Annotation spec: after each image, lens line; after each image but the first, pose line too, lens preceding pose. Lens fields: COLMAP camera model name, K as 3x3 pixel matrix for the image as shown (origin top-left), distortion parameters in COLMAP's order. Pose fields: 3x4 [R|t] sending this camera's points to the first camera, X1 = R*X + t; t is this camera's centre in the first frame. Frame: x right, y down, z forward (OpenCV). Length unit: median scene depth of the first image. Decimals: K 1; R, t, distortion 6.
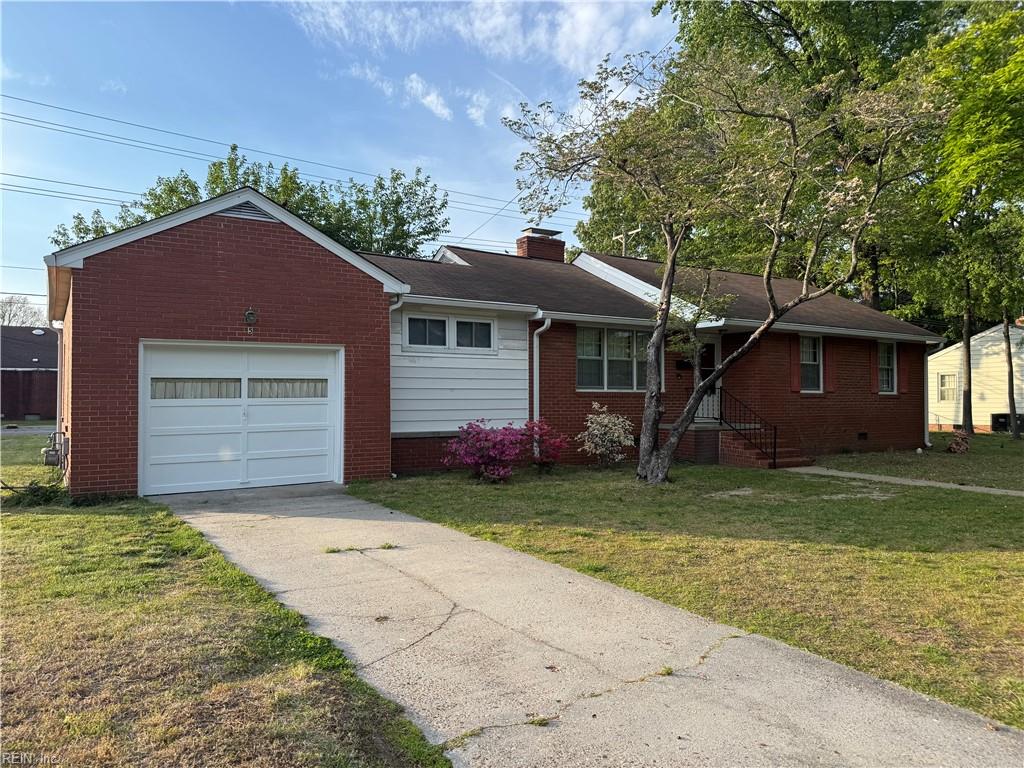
lens RADIAL K [[715.4, 0, 512.0], [0, 715.4, 384.0], [0, 0, 1]] dist [0.091017, -0.095706]
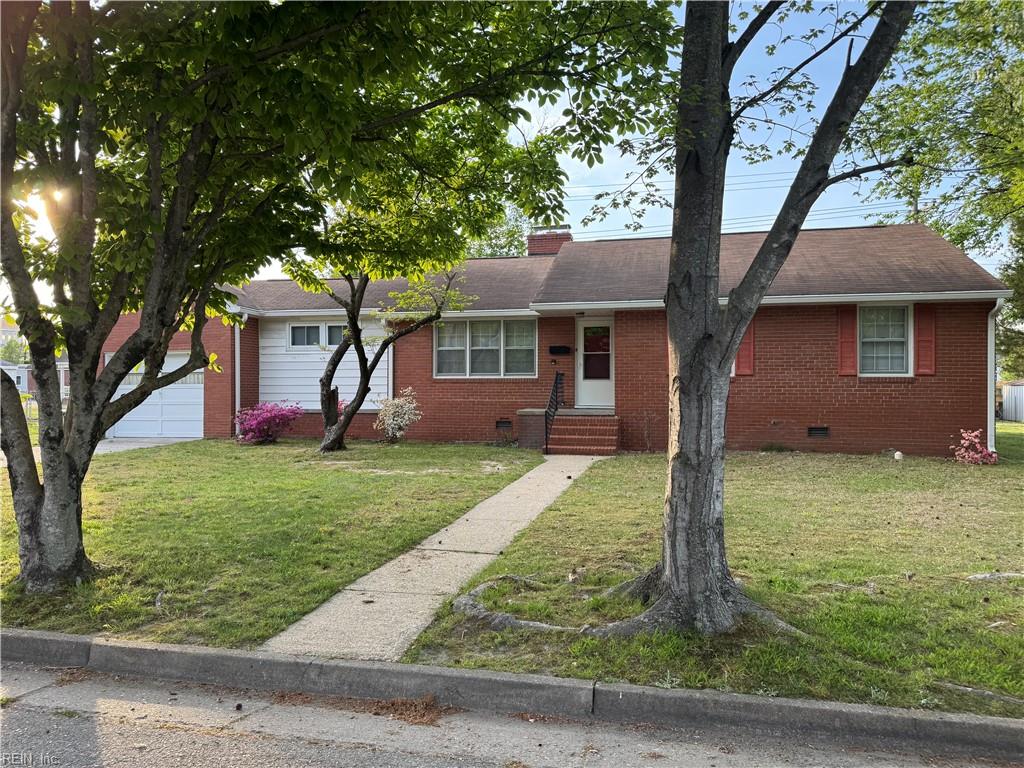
lens RADIAL K [[715.4, 0, 512.0], [0, 715.4, 384.0], [0, 0, 1]] dist [0.091017, -0.095706]
pose [[0.694836, -0.009197, -0.719110, 0.910108], [0.012594, 0.999920, -0.000619, 0.019910], [0.719058, -0.008626, 0.694896, 0.263736]]
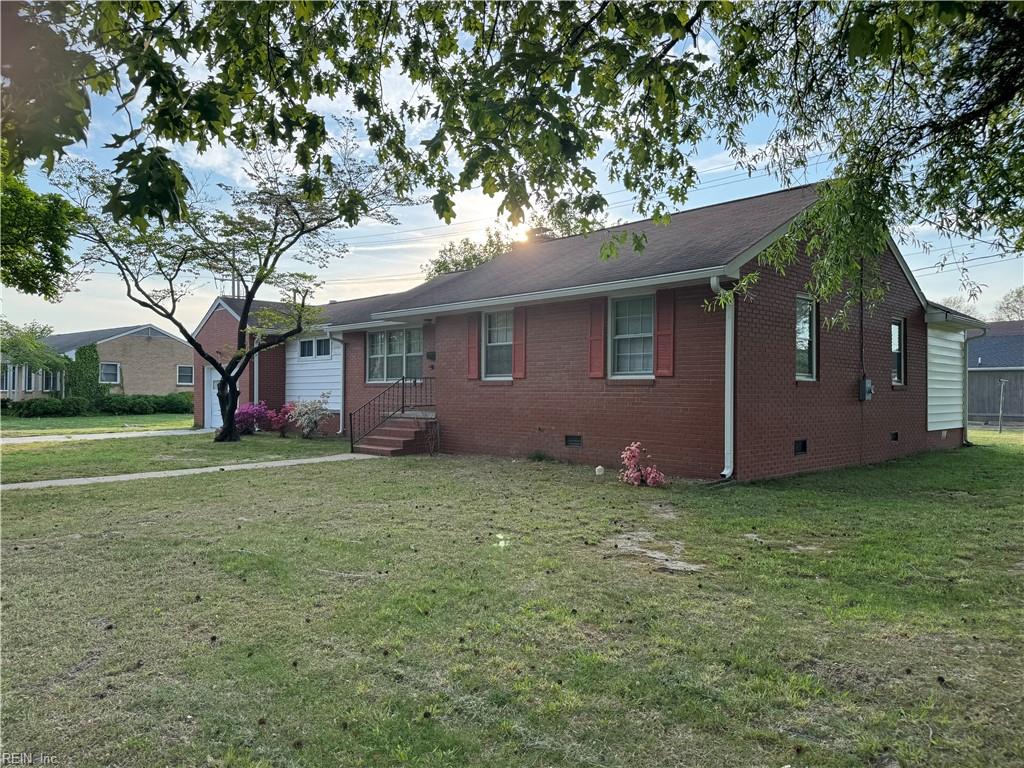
lens RADIAL K [[715.4, 0, 512.0], [0, 715.4, 384.0], [0, 0, 1]] dist [0.091017, -0.095706]
pose [[0.182934, -0.015068, -0.983010, 1.285826], [0.013547, 0.999826, -0.012804, 0.029039], [0.983032, -0.010974, 0.183106, 0.920309]]
